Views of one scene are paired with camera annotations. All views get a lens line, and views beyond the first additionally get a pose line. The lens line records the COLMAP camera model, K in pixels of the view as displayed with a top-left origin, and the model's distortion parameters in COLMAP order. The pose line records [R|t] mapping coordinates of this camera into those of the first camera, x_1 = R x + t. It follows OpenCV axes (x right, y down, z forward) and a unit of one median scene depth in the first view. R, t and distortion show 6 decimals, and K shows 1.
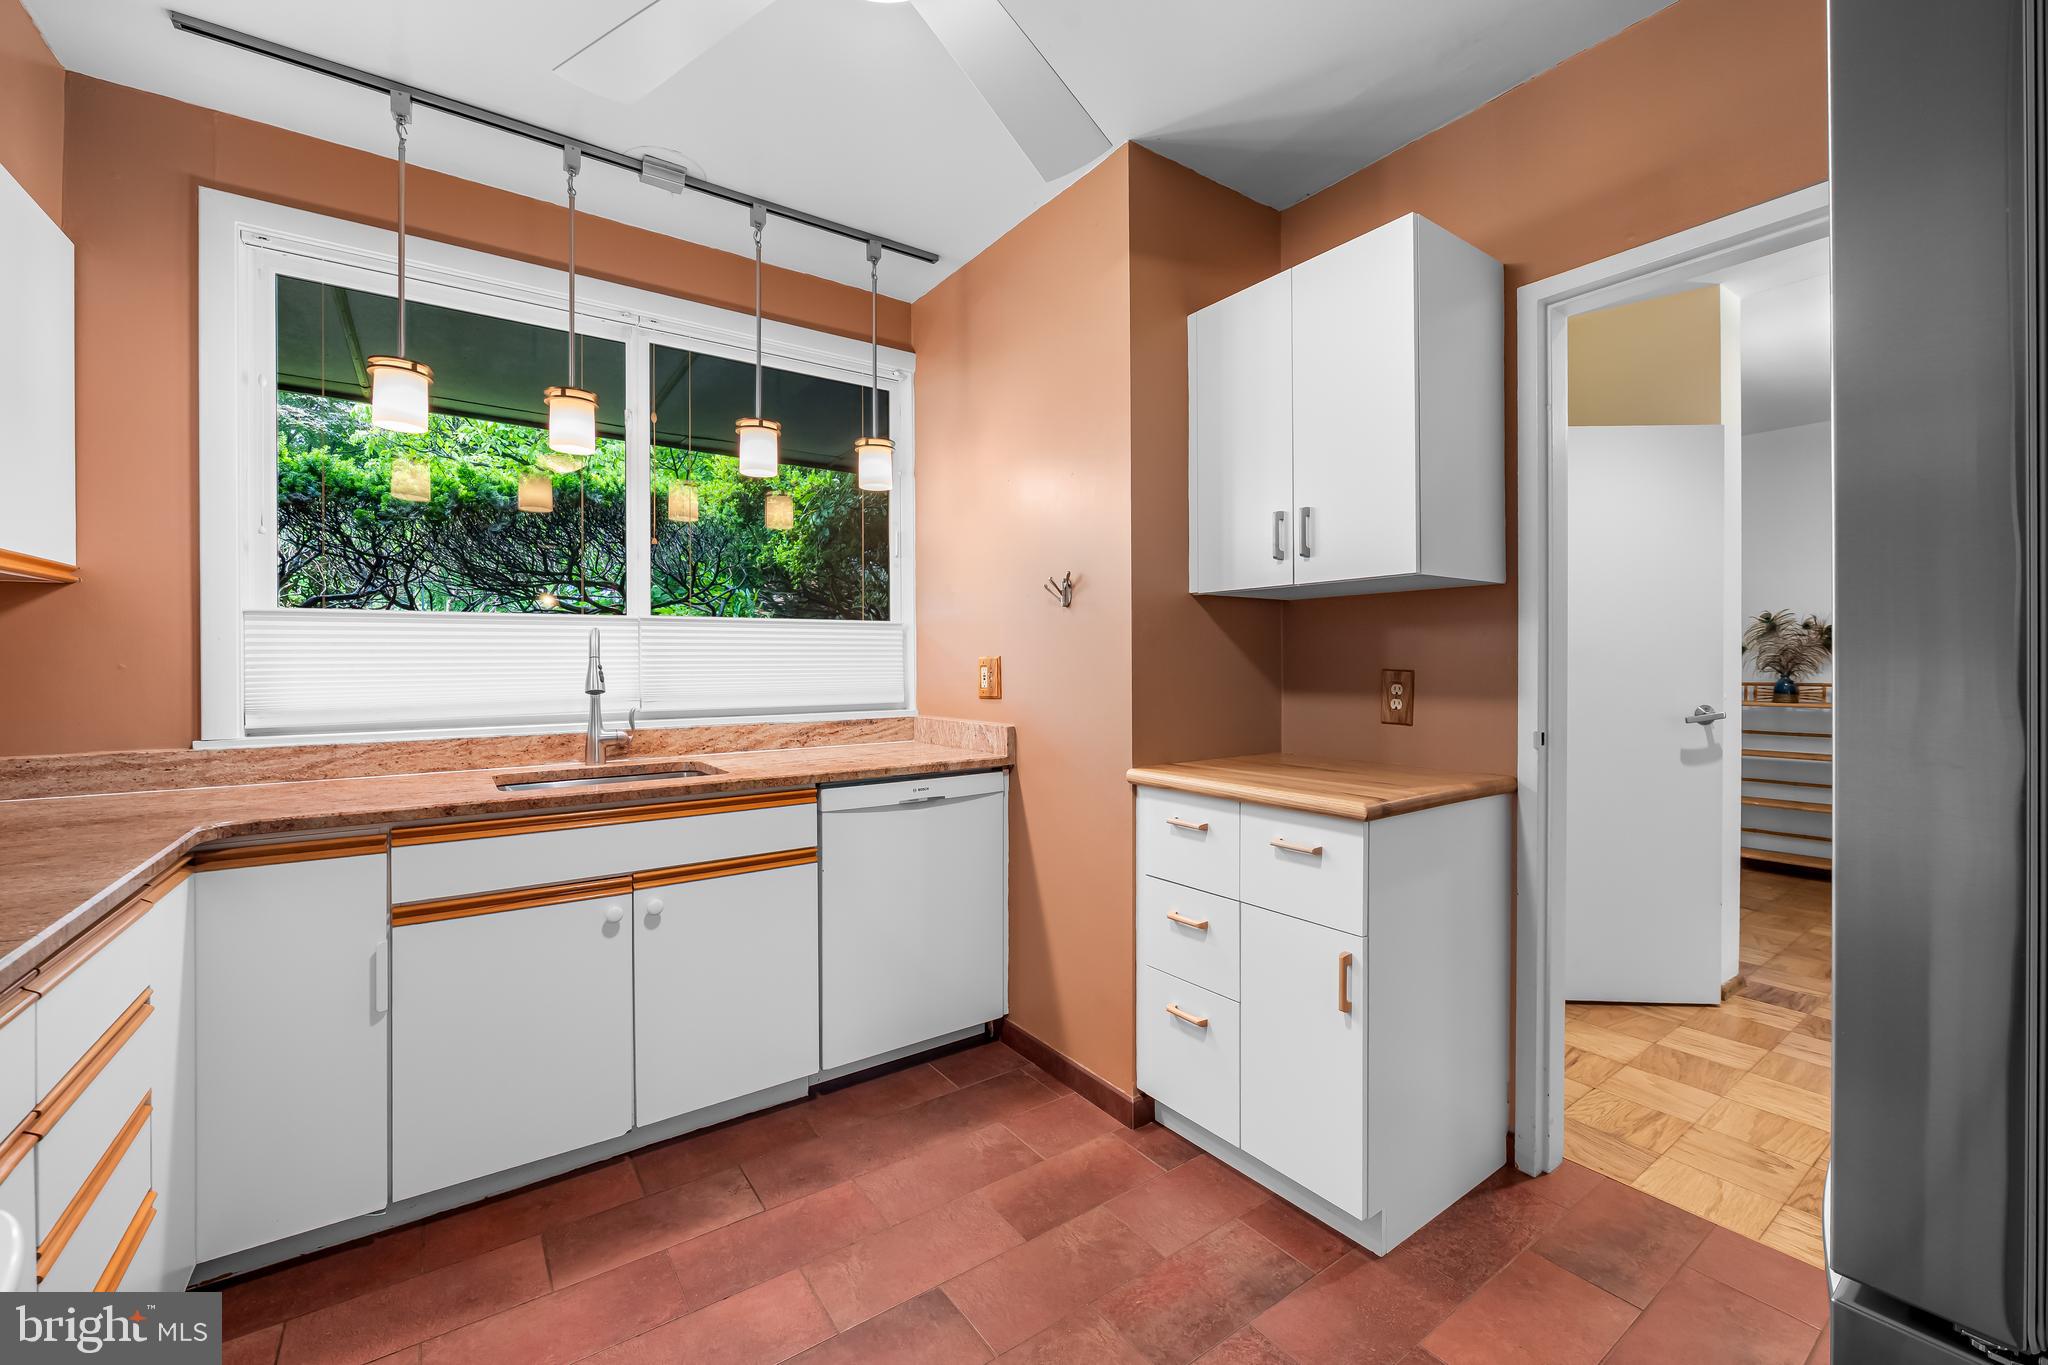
lens RADIAL K [[826.3, 0, 1034.7], [0, 826.3, 668.3], [0, 0, 1]] dist [-0.008159, 0.001076]
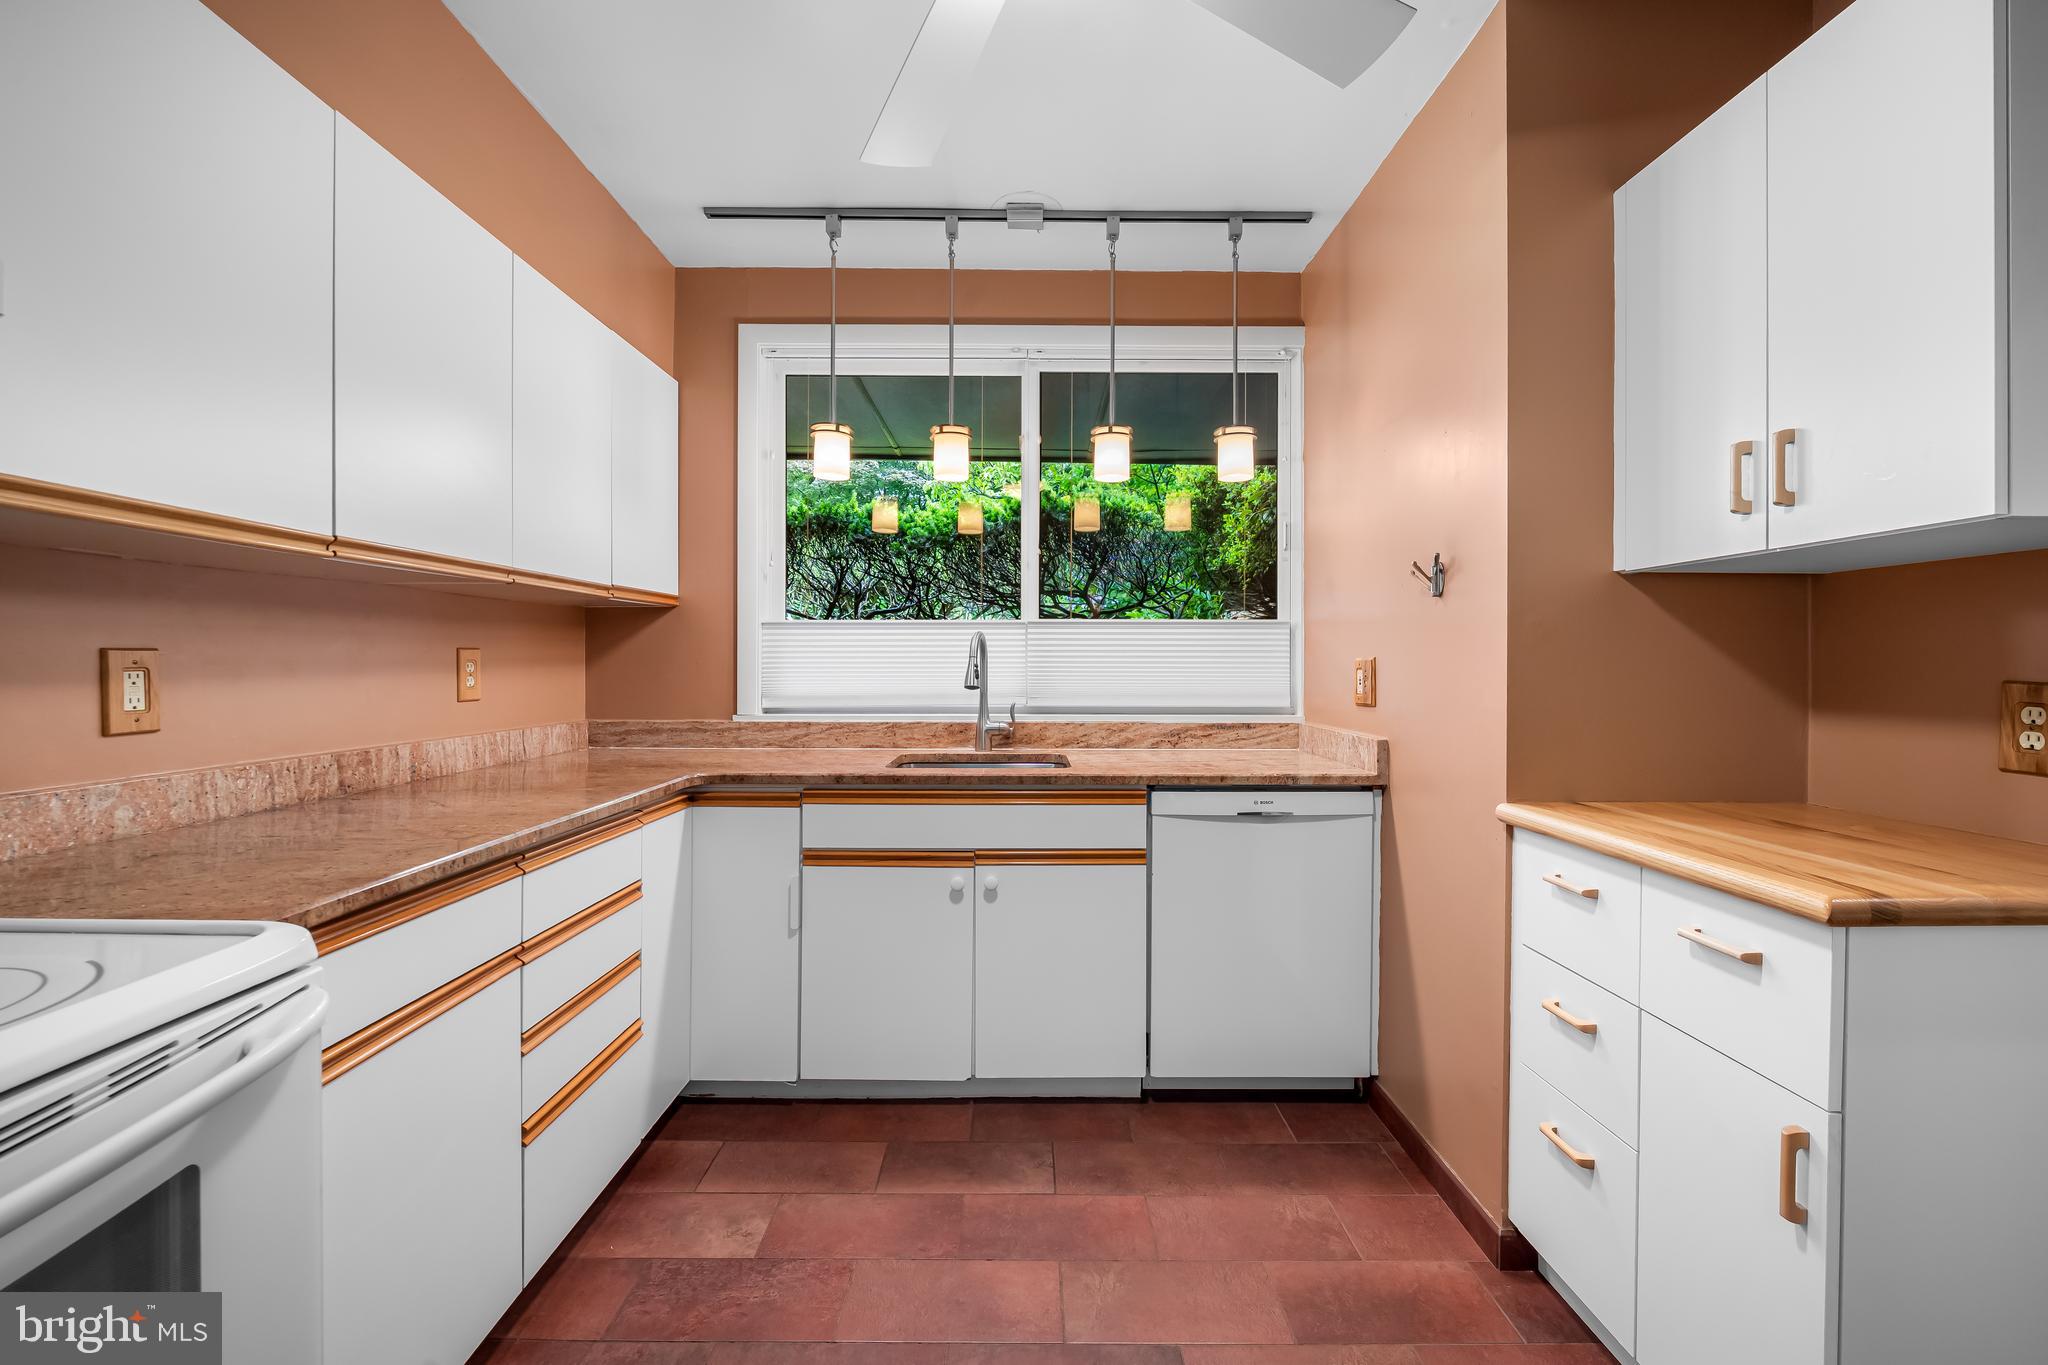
lens RADIAL K [[826.3, 0, 1034.2], [0, 826.3, 668.5], [0, 0, 1]] dist [-0.008159, 0.001076]
pose [[0.816928, 0.010607, -0.576643, 0.212128], [-0.011668, 0.999930, 0.001863, -0.000481], [0.576622, 0.005206, 0.816994, 0.122991]]
